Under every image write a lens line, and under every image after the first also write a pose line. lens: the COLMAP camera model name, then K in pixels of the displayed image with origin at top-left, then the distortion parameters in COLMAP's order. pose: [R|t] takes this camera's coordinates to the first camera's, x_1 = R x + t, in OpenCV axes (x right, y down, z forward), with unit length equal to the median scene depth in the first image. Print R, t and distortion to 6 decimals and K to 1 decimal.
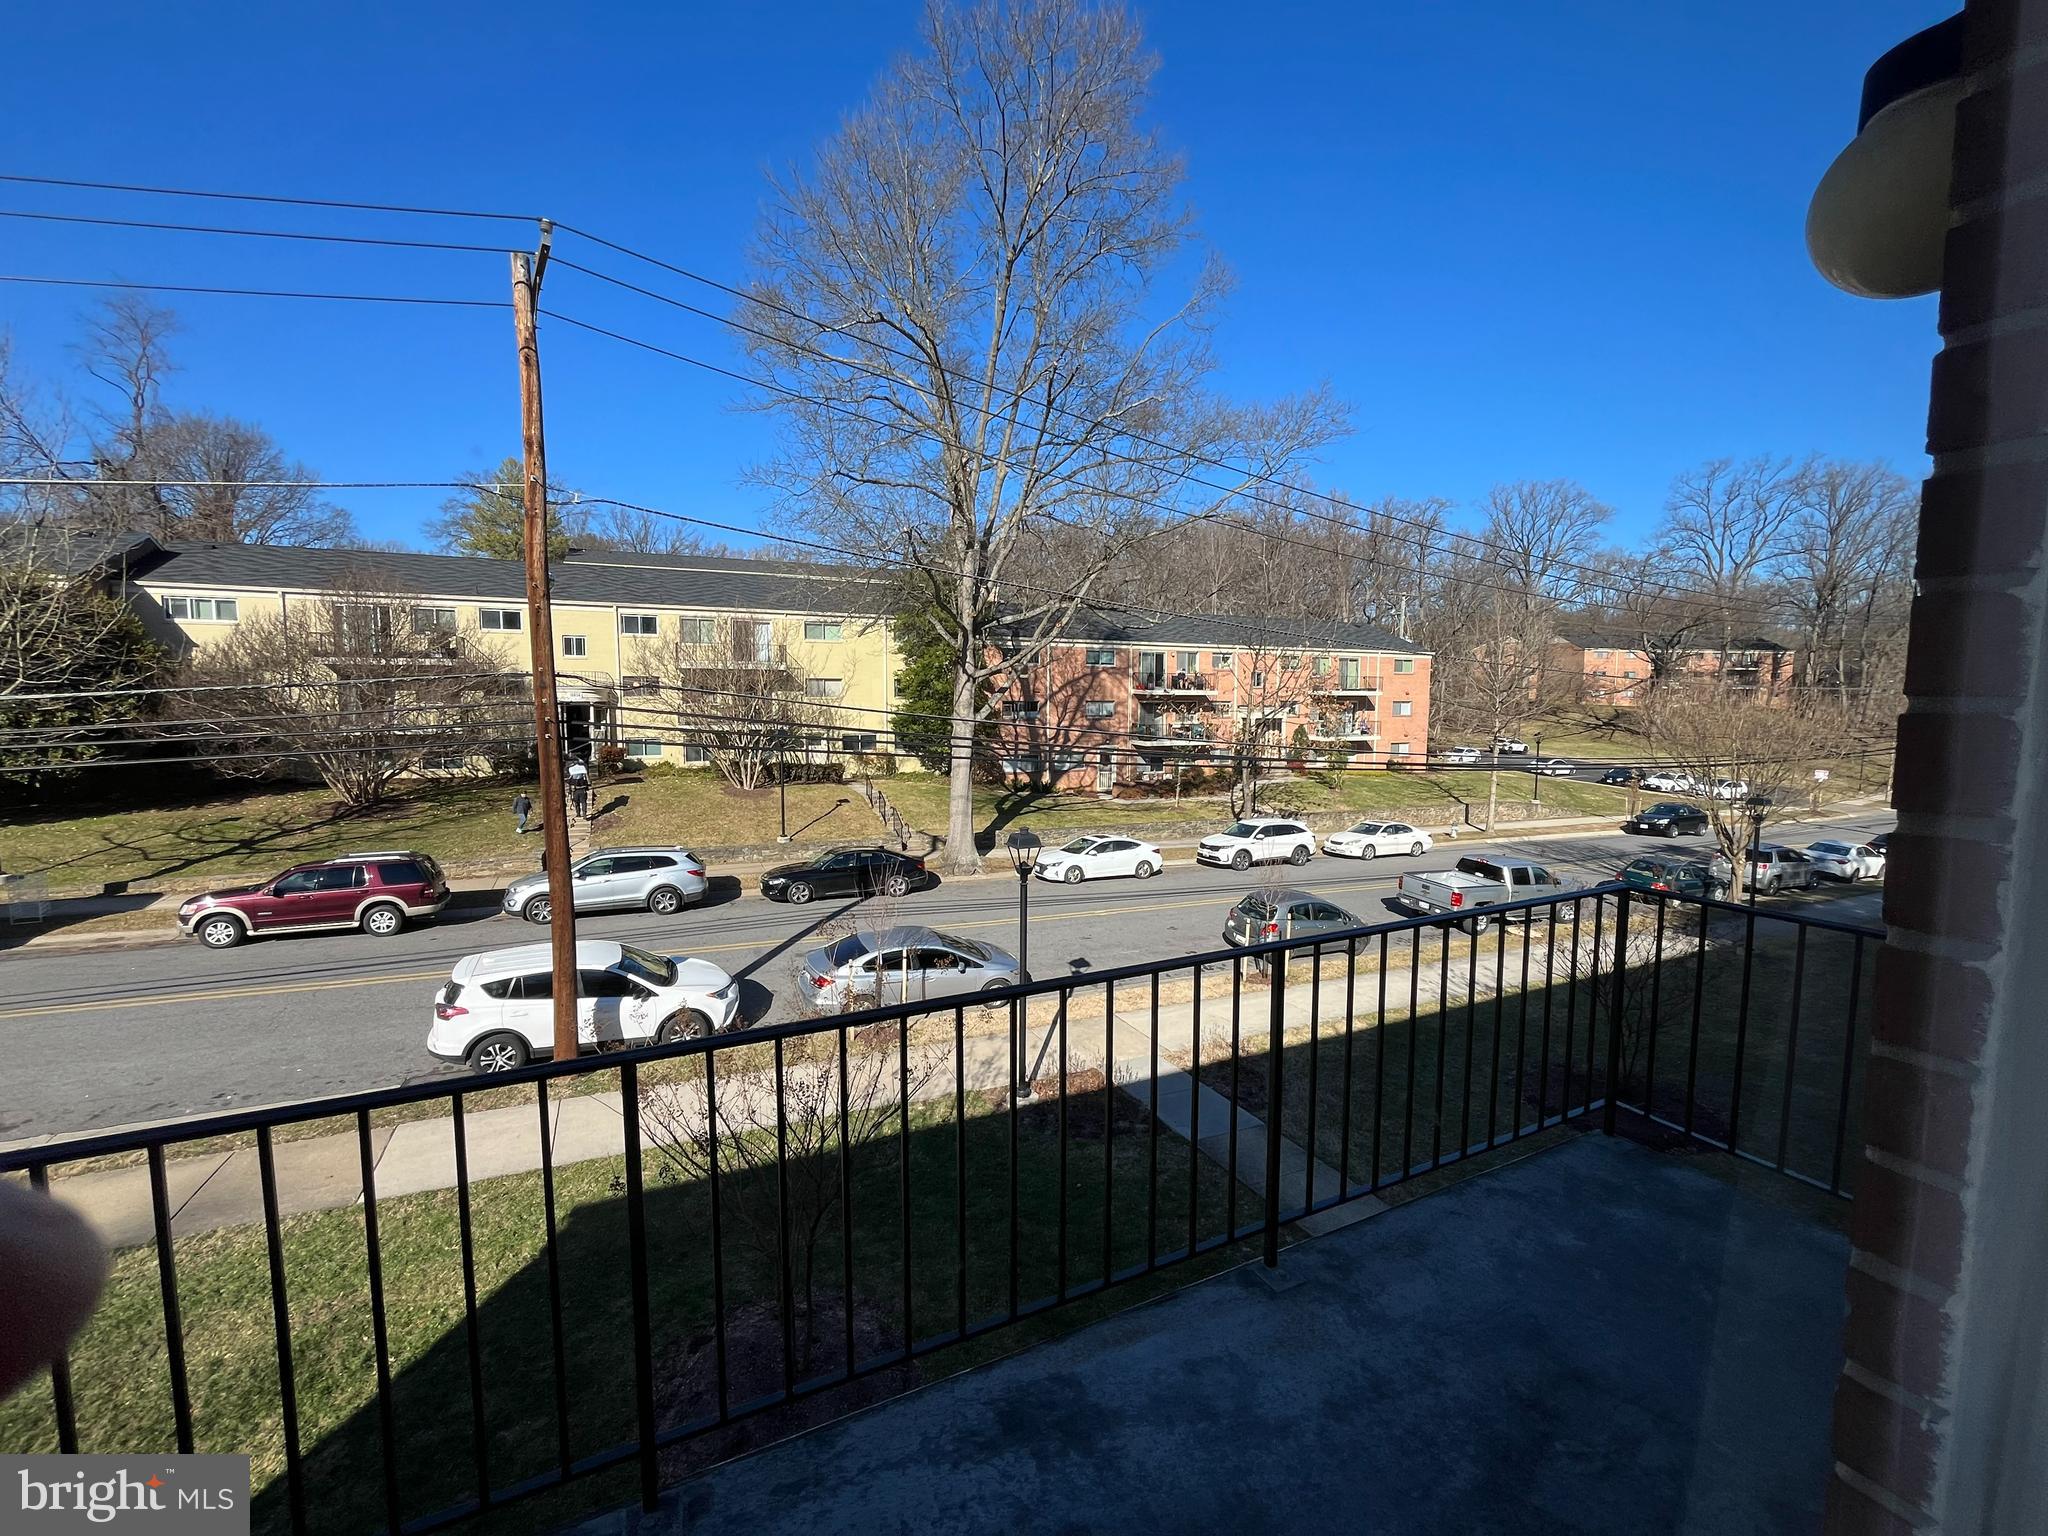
lens RADIAL K [[820.4, 0, 1031.5], [0, 820.4, 771.2], [0, 0, 1]] dist [-0.000568, -0.000215]
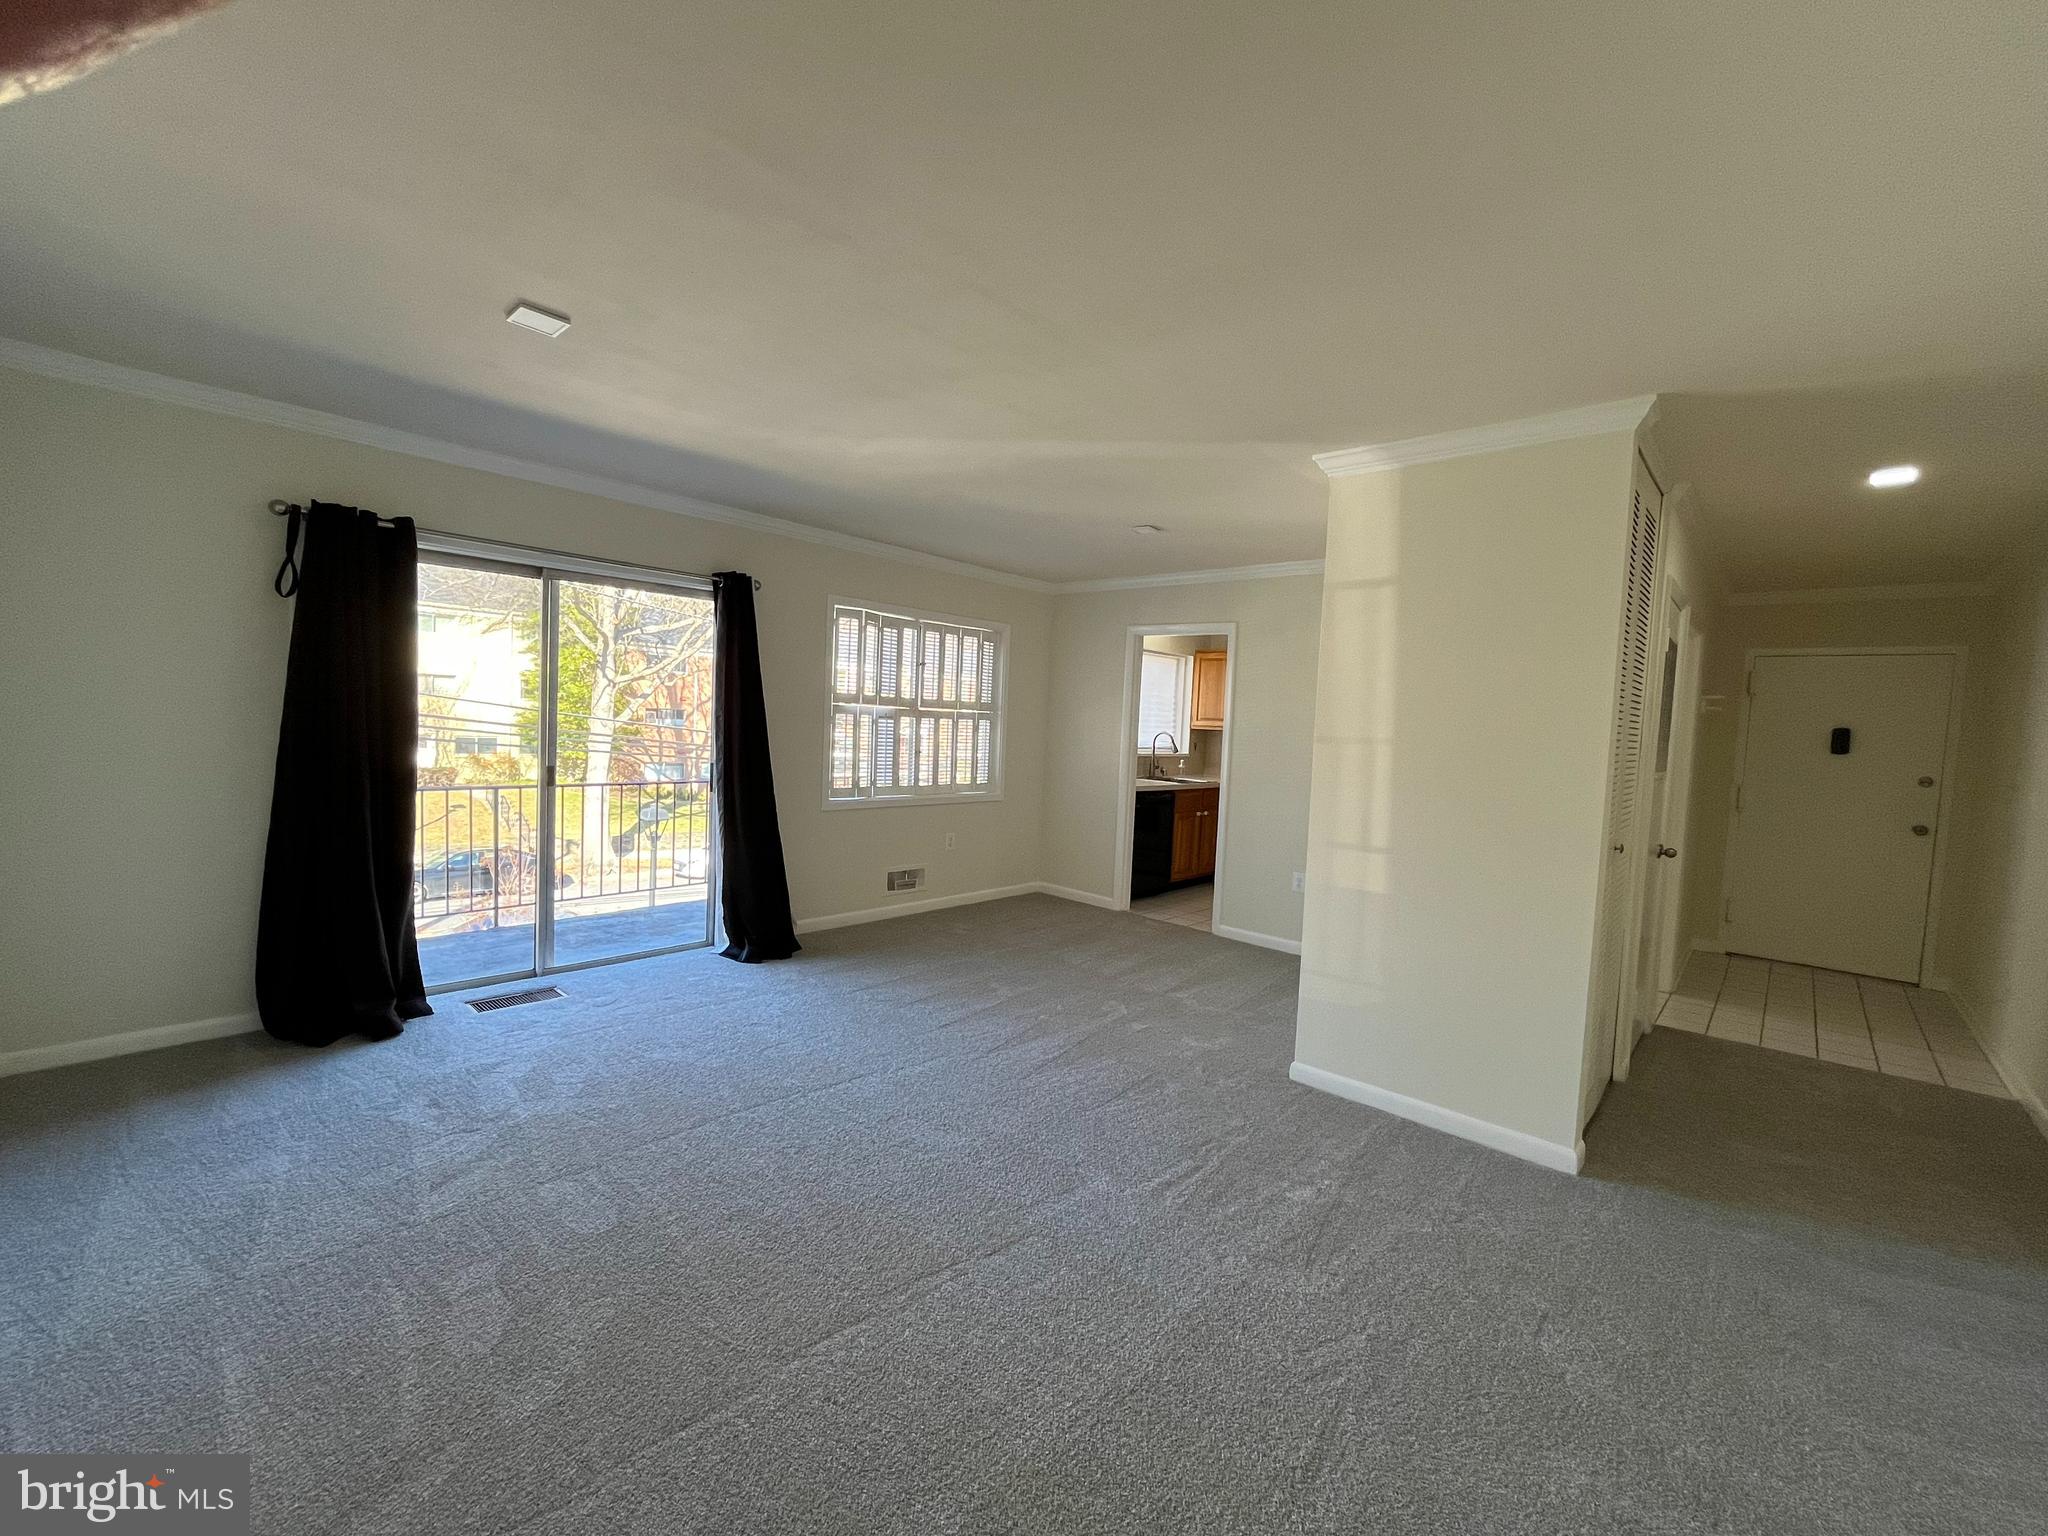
lens RADIAL K [[820.4, 0, 1020.4], [0, 820.4, 766.4], [0, 0, 1]] dist [-0.000568, -0.000215]
pose [[0.924527, 0.015746, 0.380790, 0.007889], [-0.005773, 0.999610, -0.027319, 0.012398], [-0.381072, 0.023059, 0.924258, -0.107333]]
